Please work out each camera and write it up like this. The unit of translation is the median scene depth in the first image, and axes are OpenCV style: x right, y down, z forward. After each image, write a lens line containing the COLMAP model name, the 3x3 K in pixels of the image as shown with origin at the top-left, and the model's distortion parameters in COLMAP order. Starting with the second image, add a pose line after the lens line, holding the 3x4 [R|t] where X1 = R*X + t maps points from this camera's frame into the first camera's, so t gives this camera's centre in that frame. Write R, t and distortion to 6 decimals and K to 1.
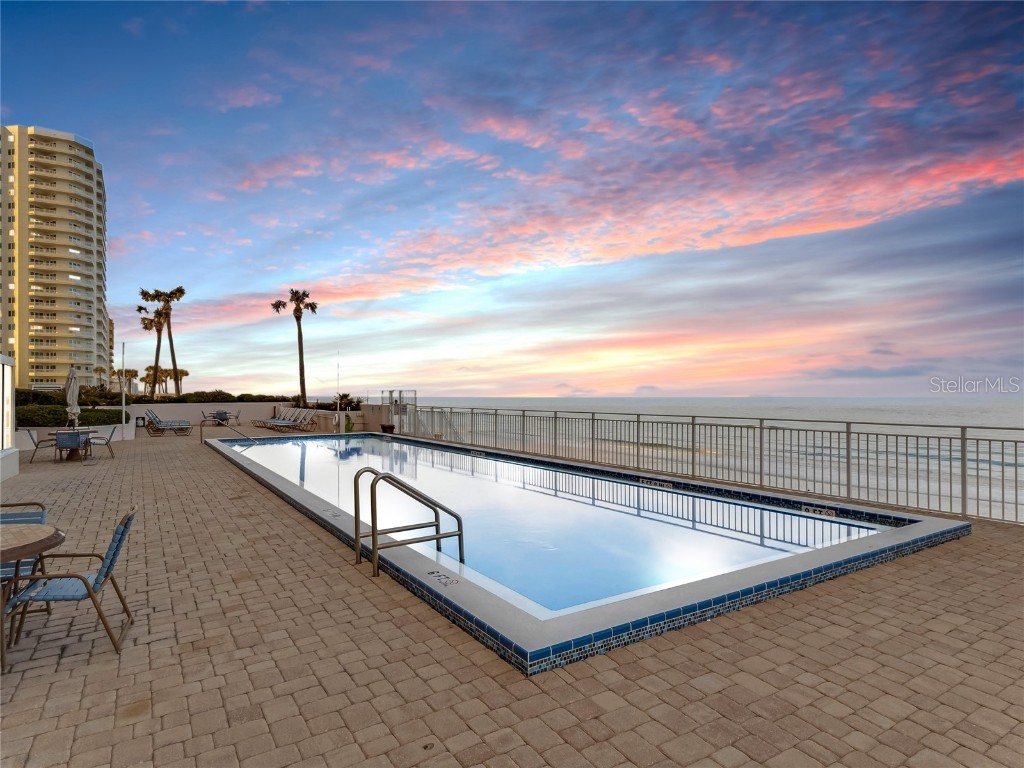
lens RADIAL K [[582.0, 0, 512.0], [0, 582.0, 384.0], [0, 0, 1]] dist [-0.001319, -0.000342]
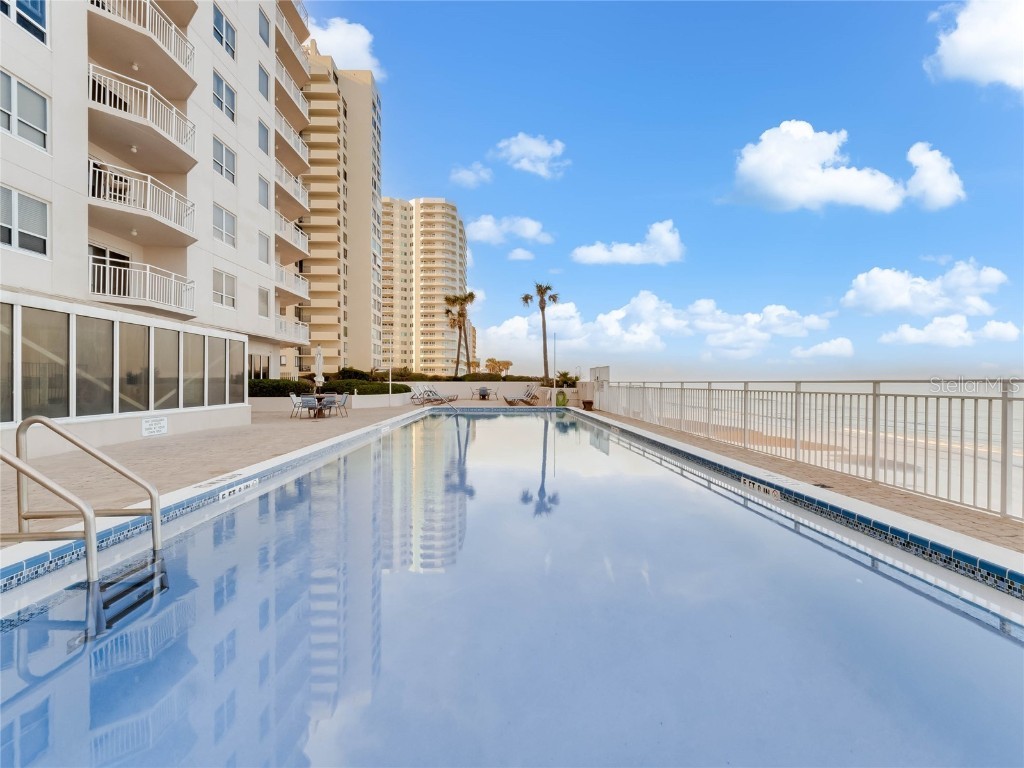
lens RADIAL K [[494.8, 0, 512.0], [0, 494.8, 384.0], [0, 0, 1]] dist [-0.001592, -0.000337]
pose [[0.860894, 0.008138, -0.508719, 0.079525], [0.003648, 0.999748, 0.022167, 0.014050], [0.508771, -0.020940, 0.860647, 0.118883]]
